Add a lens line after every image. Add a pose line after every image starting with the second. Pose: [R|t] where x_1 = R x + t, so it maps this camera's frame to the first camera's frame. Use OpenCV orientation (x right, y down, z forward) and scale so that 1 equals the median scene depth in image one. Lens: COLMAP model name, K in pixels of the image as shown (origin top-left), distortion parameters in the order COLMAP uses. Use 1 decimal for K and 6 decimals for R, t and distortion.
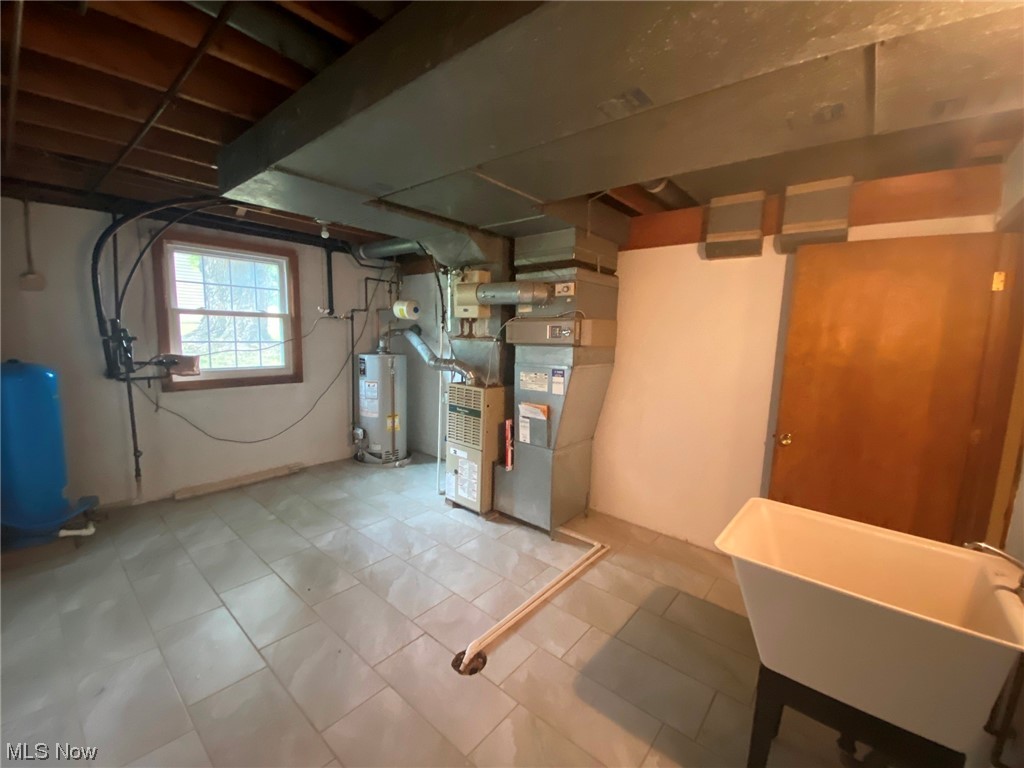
lens RADIAL K [[418.4, 0, 512.0], [0, 418.4, 384.0], [0, 0, 1]] dist [0.038899, -0.031606]
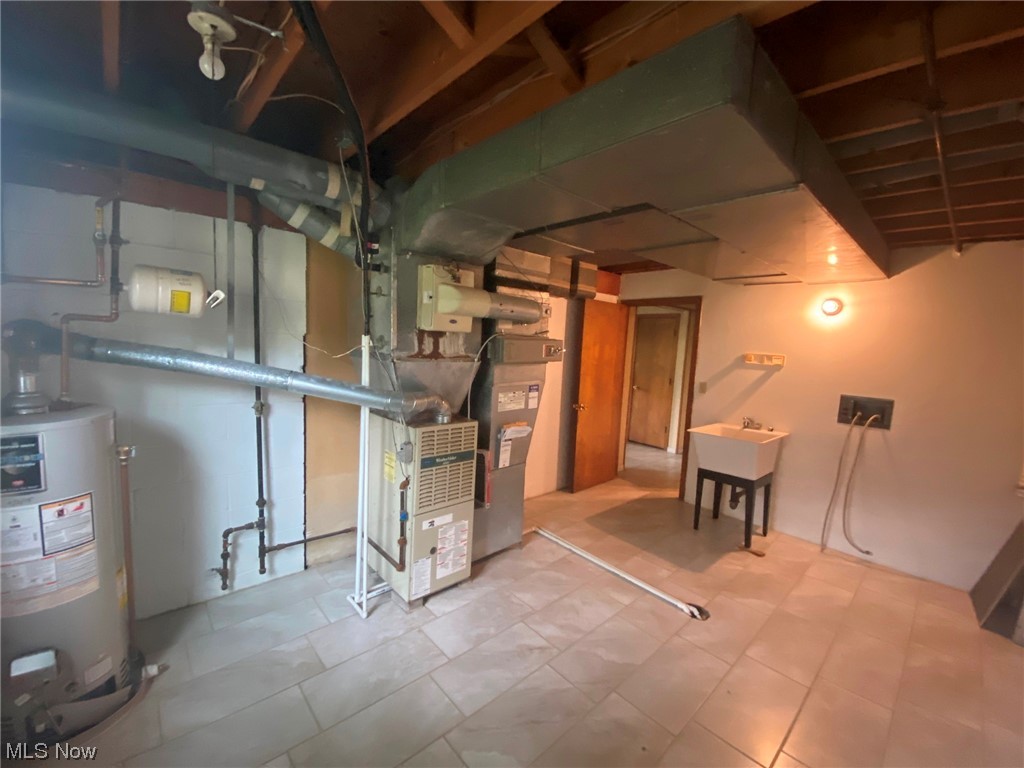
lens RADIAL K [[418.4, 0, 512.0], [0, 418.4, 384.0], [0, 0, 1]] dist [0.038899, -0.031606]
pose [[0.120436, -0.121642, 0.985240, -0.838601], [0.082437, 0.990262, 0.112185, -0.143515], [-0.989292, 0.067709, 0.129291, 0.822234]]
